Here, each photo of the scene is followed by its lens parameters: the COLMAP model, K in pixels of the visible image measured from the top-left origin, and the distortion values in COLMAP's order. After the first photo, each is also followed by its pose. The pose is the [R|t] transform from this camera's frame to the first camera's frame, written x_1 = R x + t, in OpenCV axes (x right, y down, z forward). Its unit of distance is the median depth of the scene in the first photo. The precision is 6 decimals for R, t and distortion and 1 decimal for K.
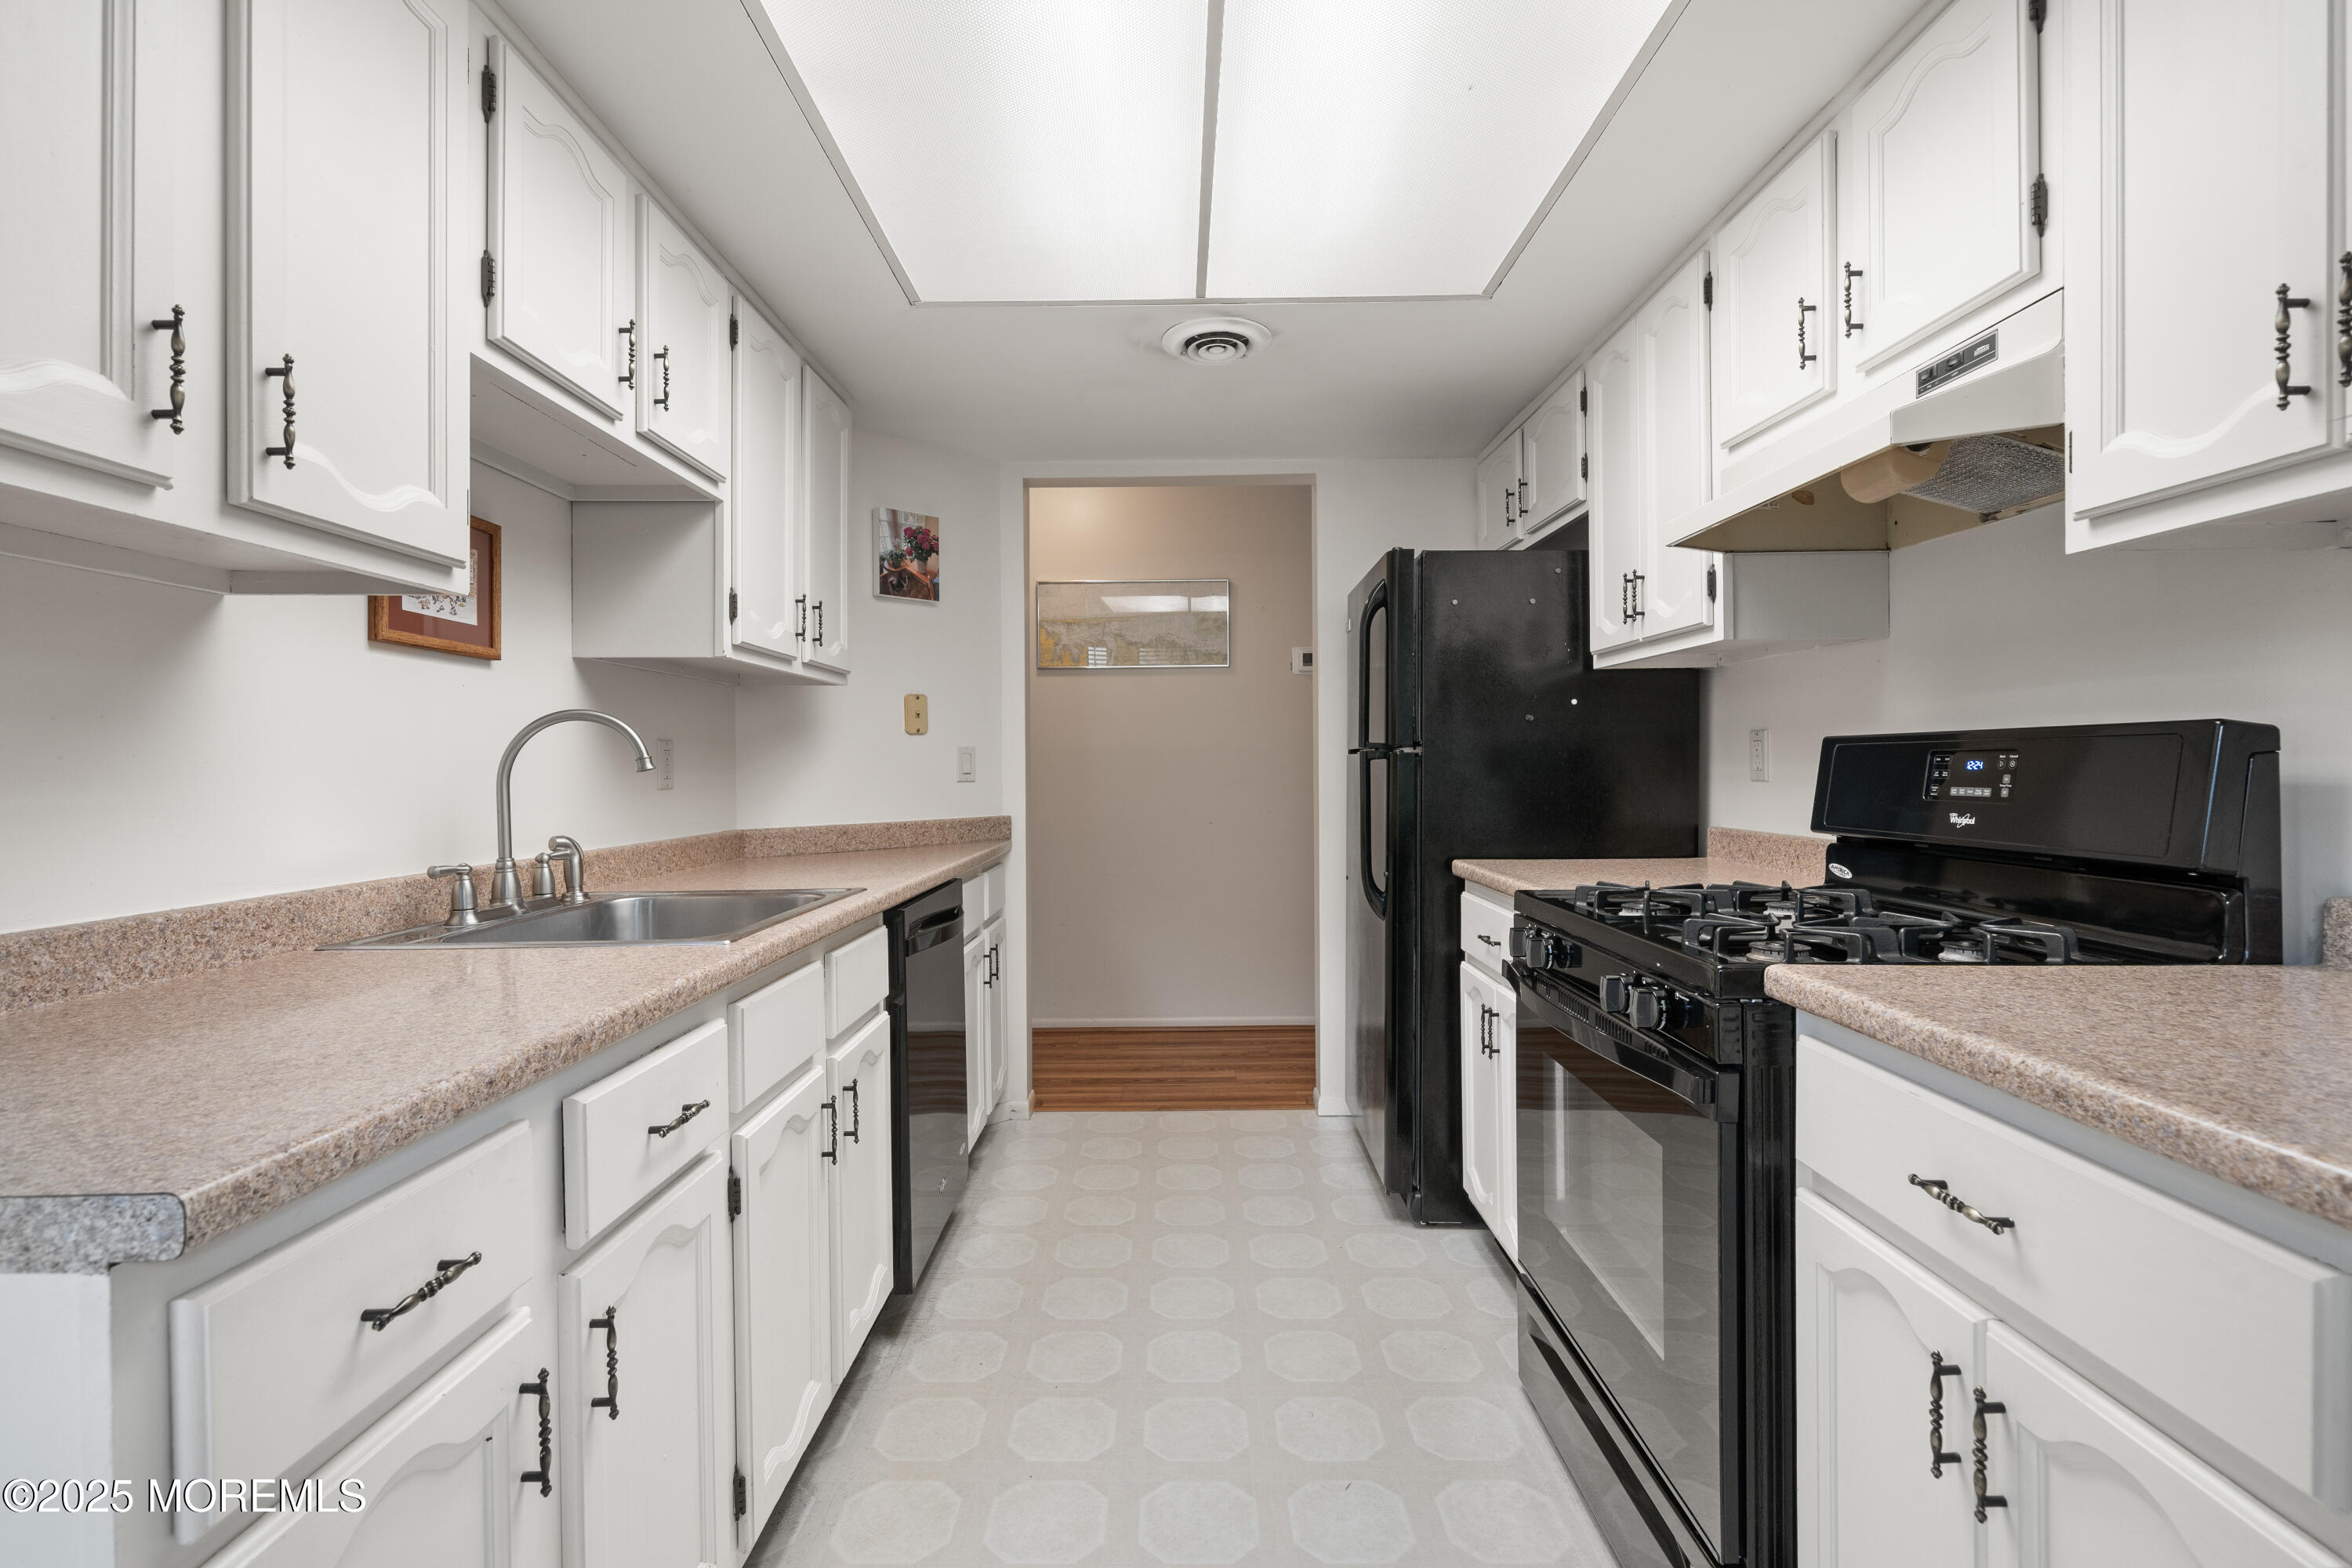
lens RADIAL K [[1083.4, 0, 1160.3], [0, 1083.4, 778.7], [0, 0, 1]] dist [-0.000147, -0.000915]
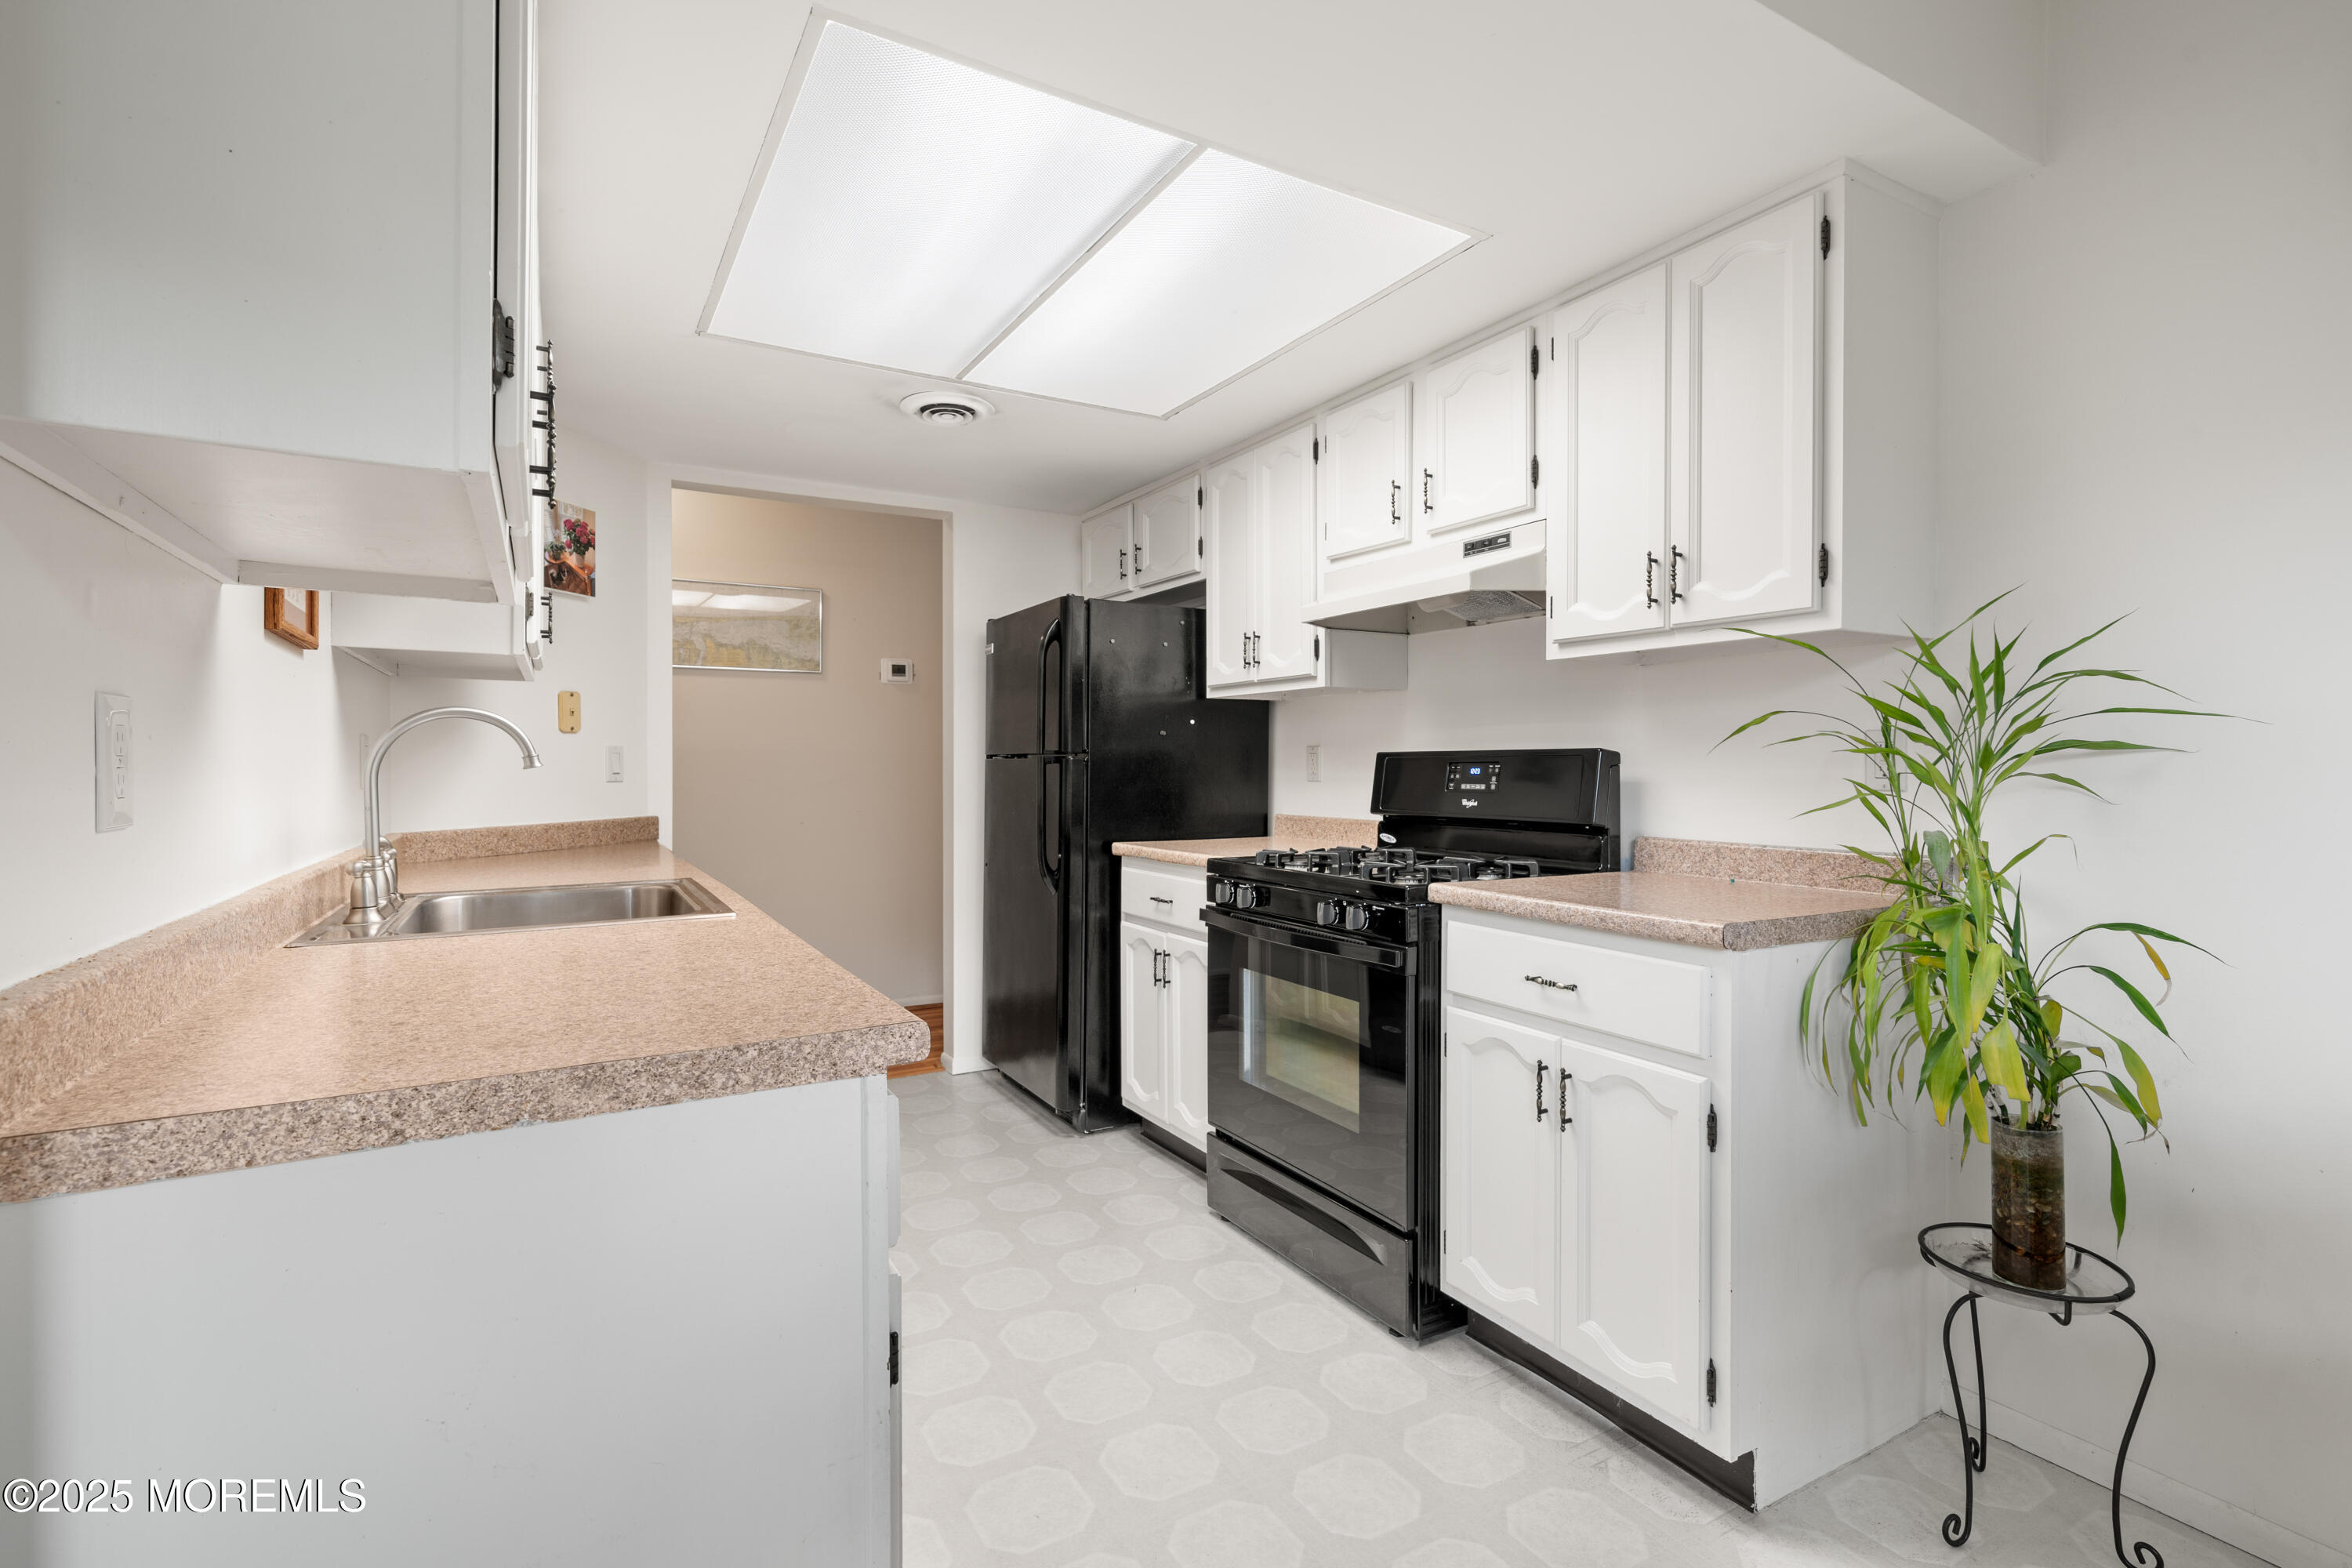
lens RADIAL K [[1083.4, 0, 1180.1], [0, 1083.4, 786.5], [0, 0, 1]] dist [-0.000147, -0.000915]
pose [[0.859009, -0.000533, 0.511961, -0.421045], [-0.001252, 0.999994, 0.003142, 0.005738], [-0.511959, -0.003340, 0.859003, -0.185472]]
